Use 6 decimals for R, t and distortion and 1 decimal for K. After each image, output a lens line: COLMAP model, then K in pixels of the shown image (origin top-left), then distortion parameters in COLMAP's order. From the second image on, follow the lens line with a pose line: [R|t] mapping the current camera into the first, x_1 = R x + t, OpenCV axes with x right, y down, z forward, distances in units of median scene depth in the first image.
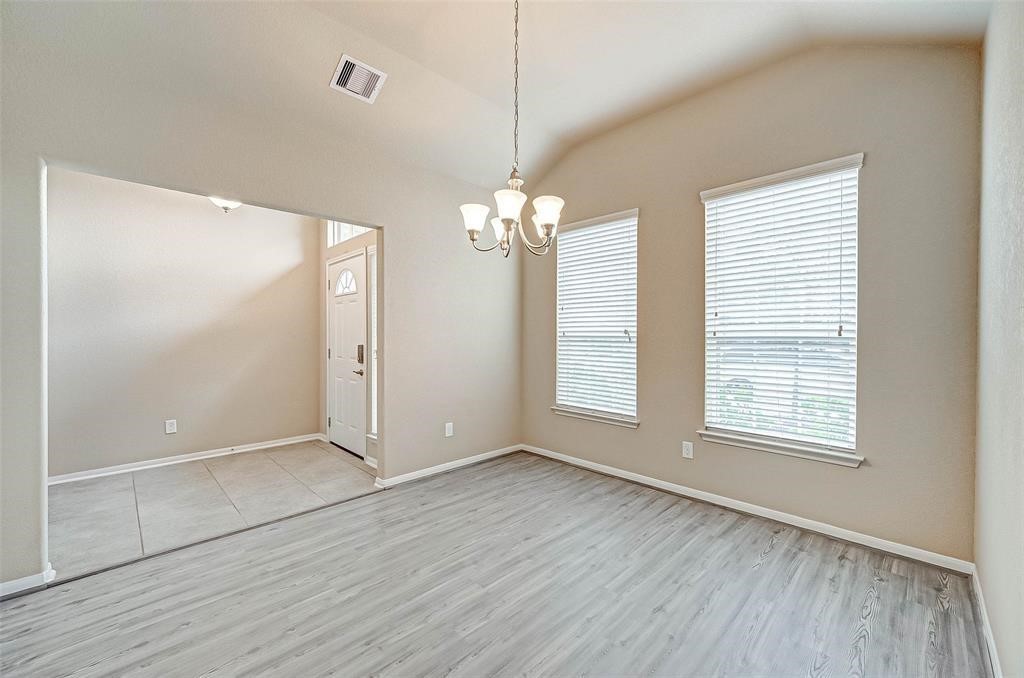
lens RADIAL K [[407.7, 0, 515.5], [0, 407.7, 337.9], [0, 0, 1]] dist [0.002272, -0.000311]
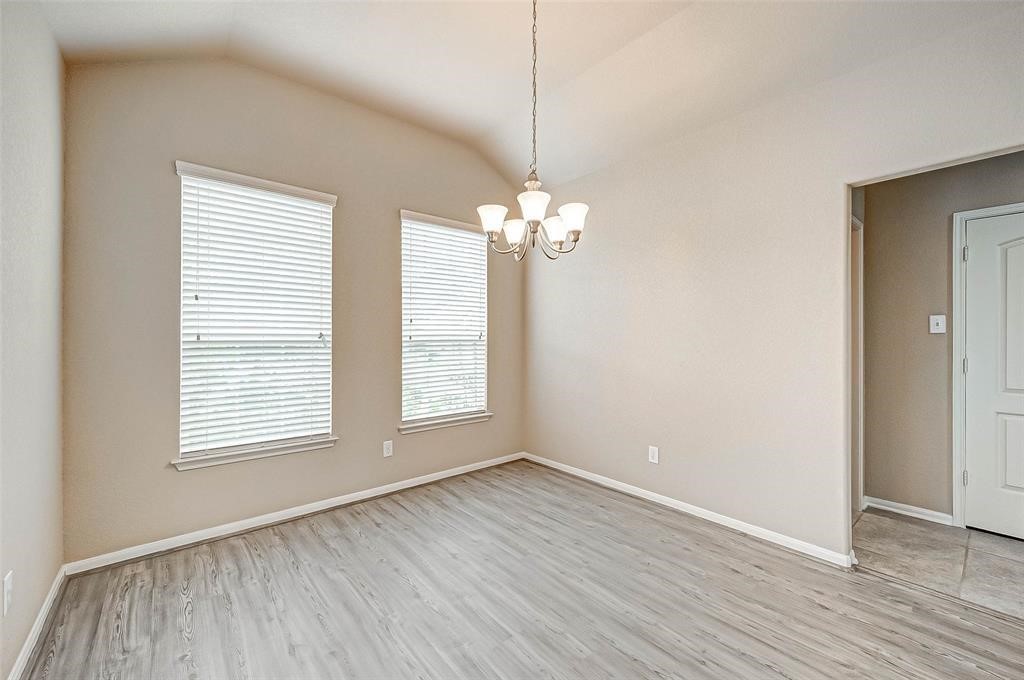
lens RADIAL K [[407.7, 0, 512.4], [0, 407.7, 333.9], [0, 0, 1]] dist [0.002272, -0.000311]
pose [[0.083599, 0.008614, 0.996462, -0.623159], [0.011134, 0.999892, -0.009578, -0.006621], [-0.996437, 0.011895, 0.083494, 0.616645]]
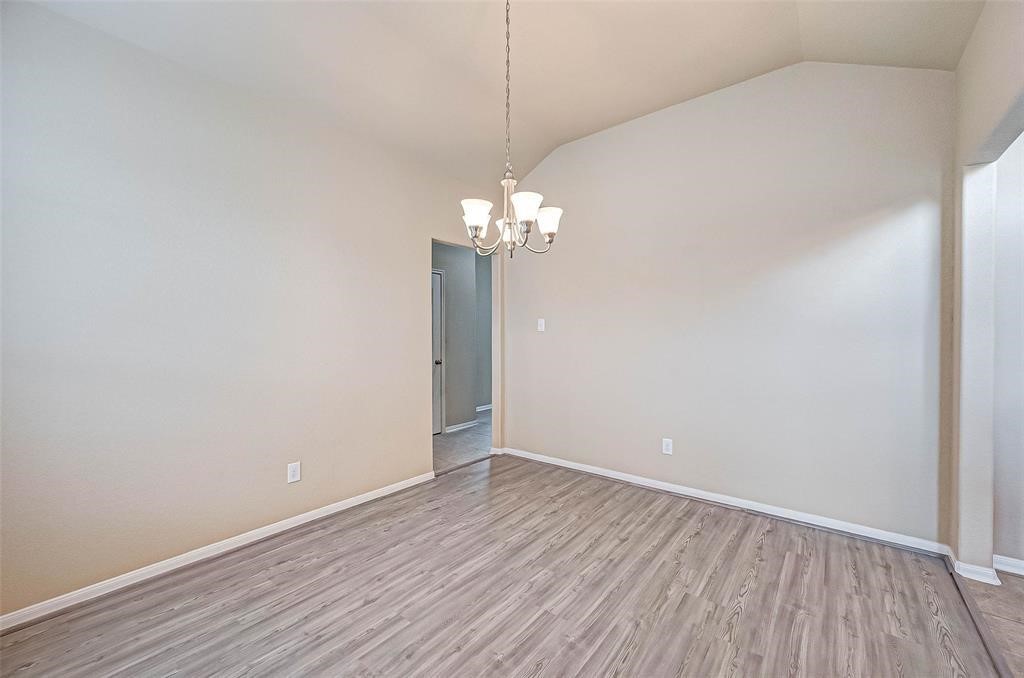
lens RADIAL K [[407.7, 0, 509.4], [0, 407.7, 338.6], [0, 0, 1]] dist [0.002272, -0.000311]
pose [[-0.994498, 0.002771, -0.104722, 0.065463], [0.000753, 0.999813, 0.019310, -0.012214], [0.104756, 0.019125, -0.994314, 1.266777]]
